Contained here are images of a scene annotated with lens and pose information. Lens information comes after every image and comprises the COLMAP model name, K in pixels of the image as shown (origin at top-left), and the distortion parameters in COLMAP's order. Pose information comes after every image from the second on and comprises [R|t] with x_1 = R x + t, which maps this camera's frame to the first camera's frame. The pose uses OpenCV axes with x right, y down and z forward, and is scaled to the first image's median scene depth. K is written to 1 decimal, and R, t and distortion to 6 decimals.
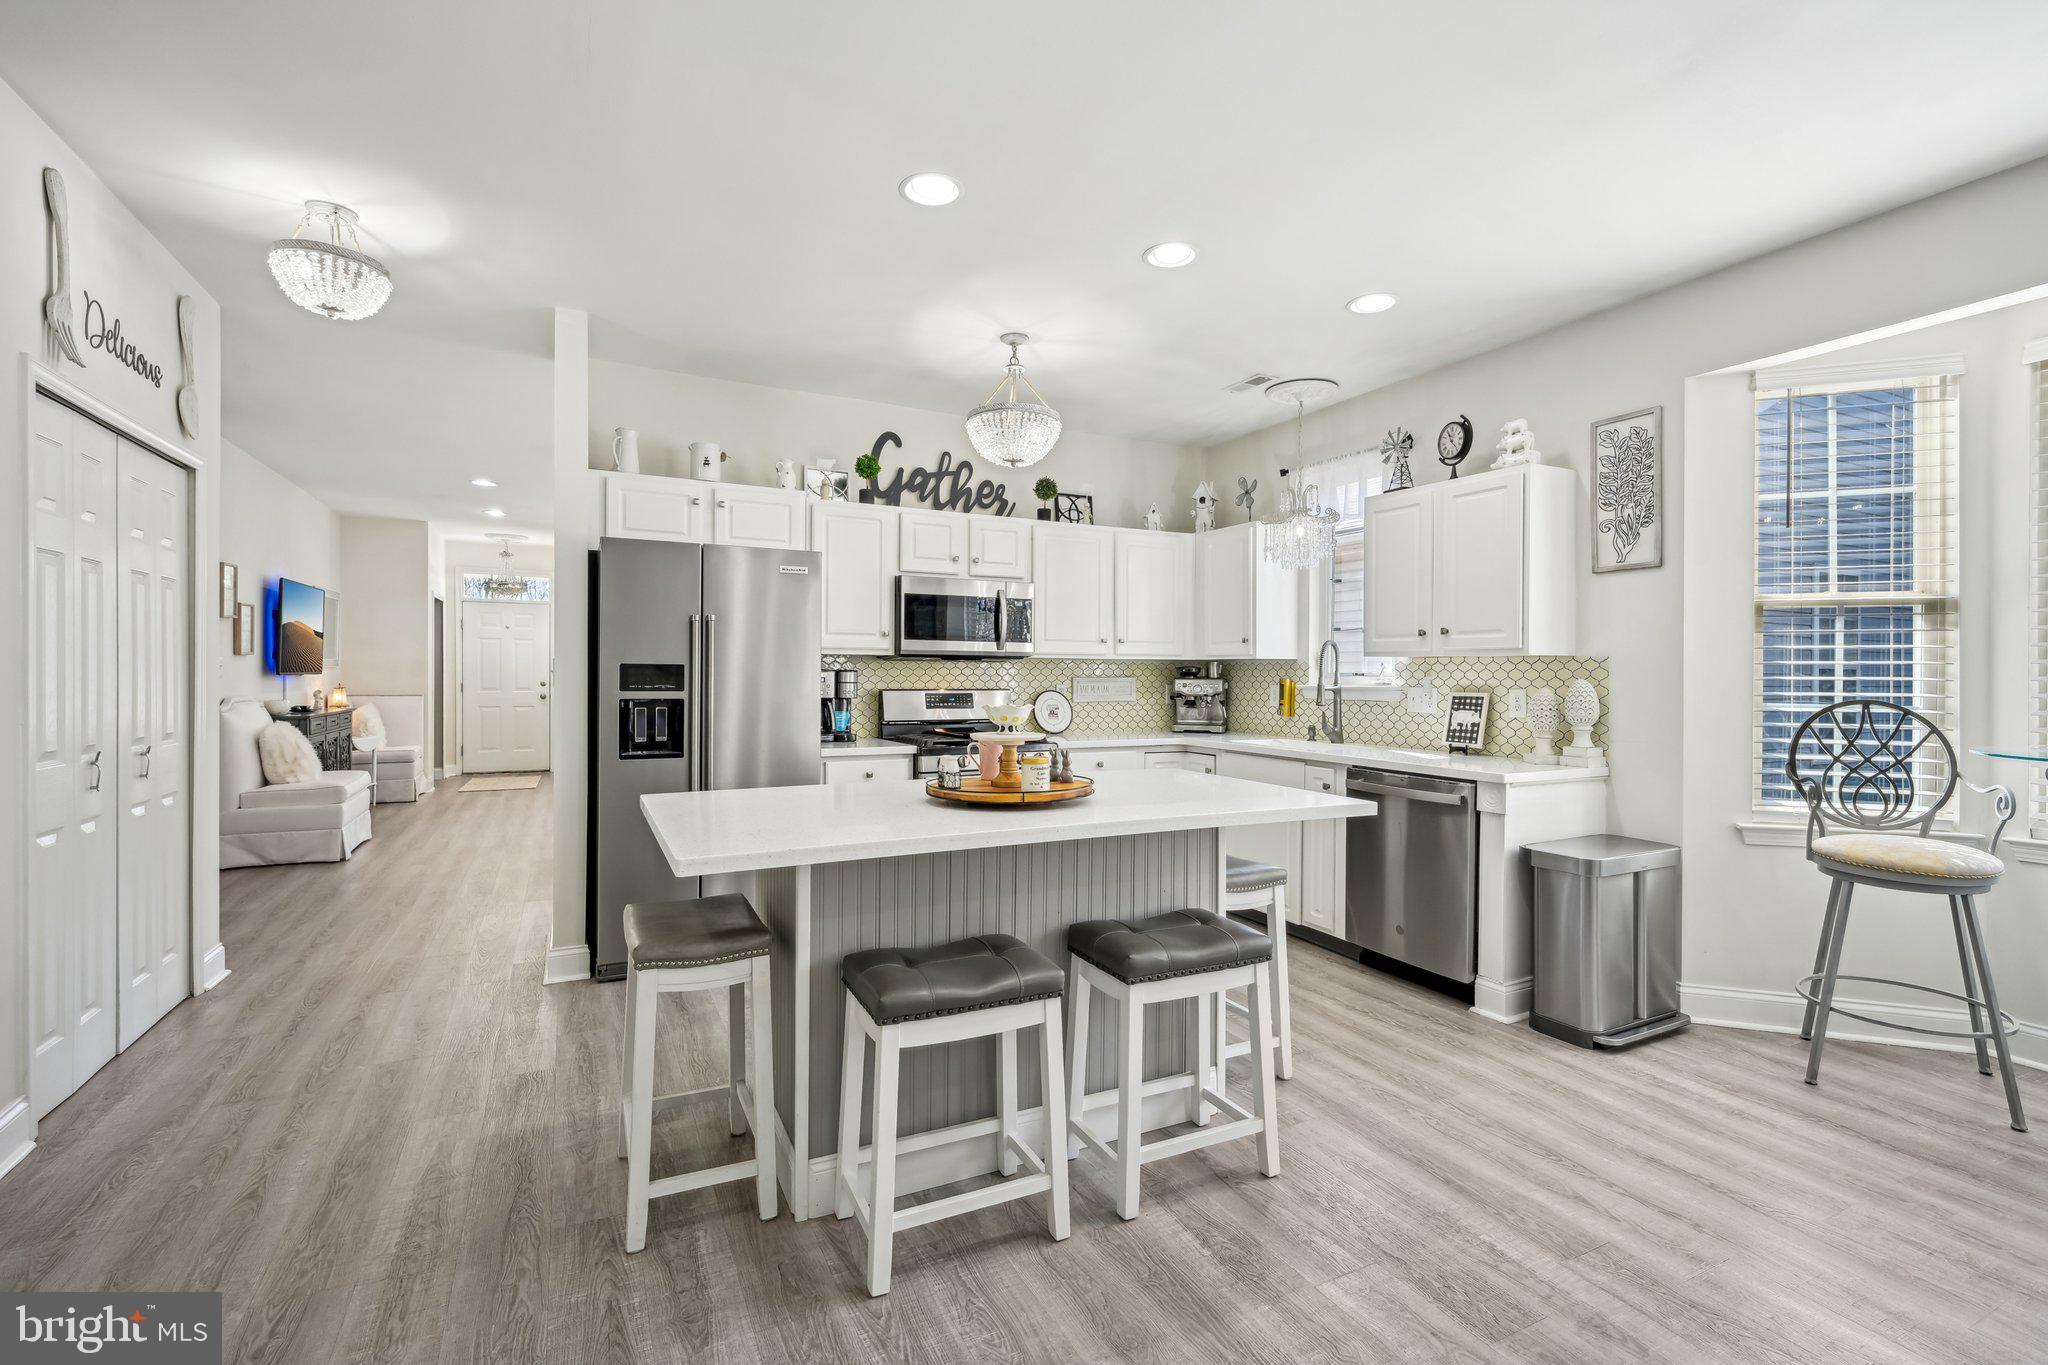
lens RADIAL K [[916.9, 0, 1032.3], [0, 916.9, 673.1], [0, 0, 1]] dist [-0.005159, 0.000305]
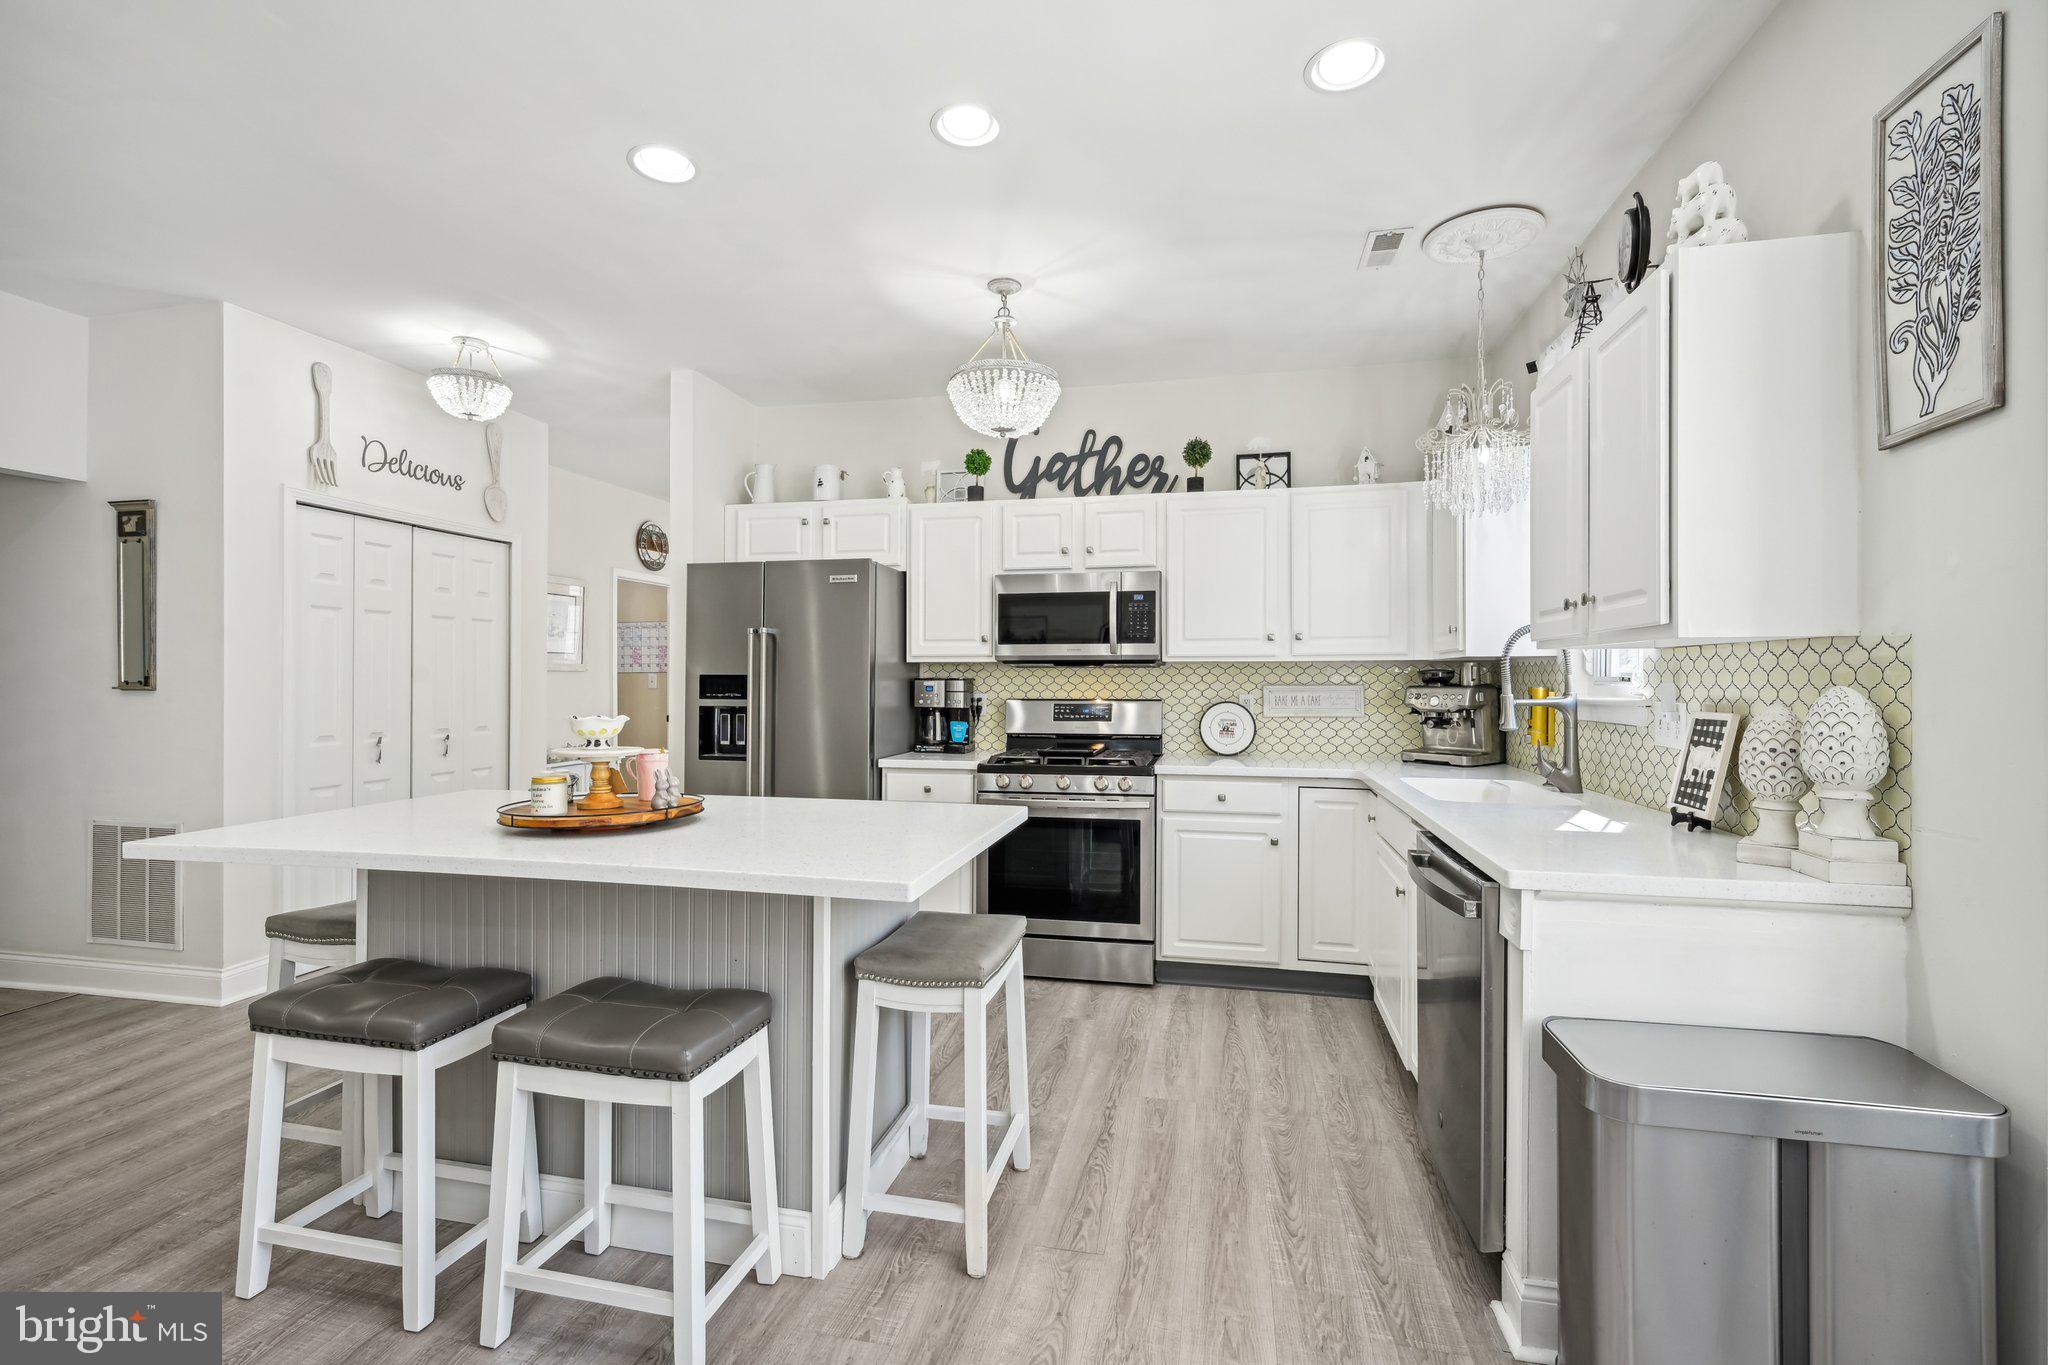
lens RADIAL K [[916.9, 0, 1011.0], [0, 916.9, 679.5], [0, 0, 1]] dist [-0.005159, 0.000305]
pose [[0.768283, -0.007483, -0.640067, 0.435391], [0.006078, 0.999972, -0.004395, 0.002030], [0.640082, -0.000514, 0.768307, 0.293272]]
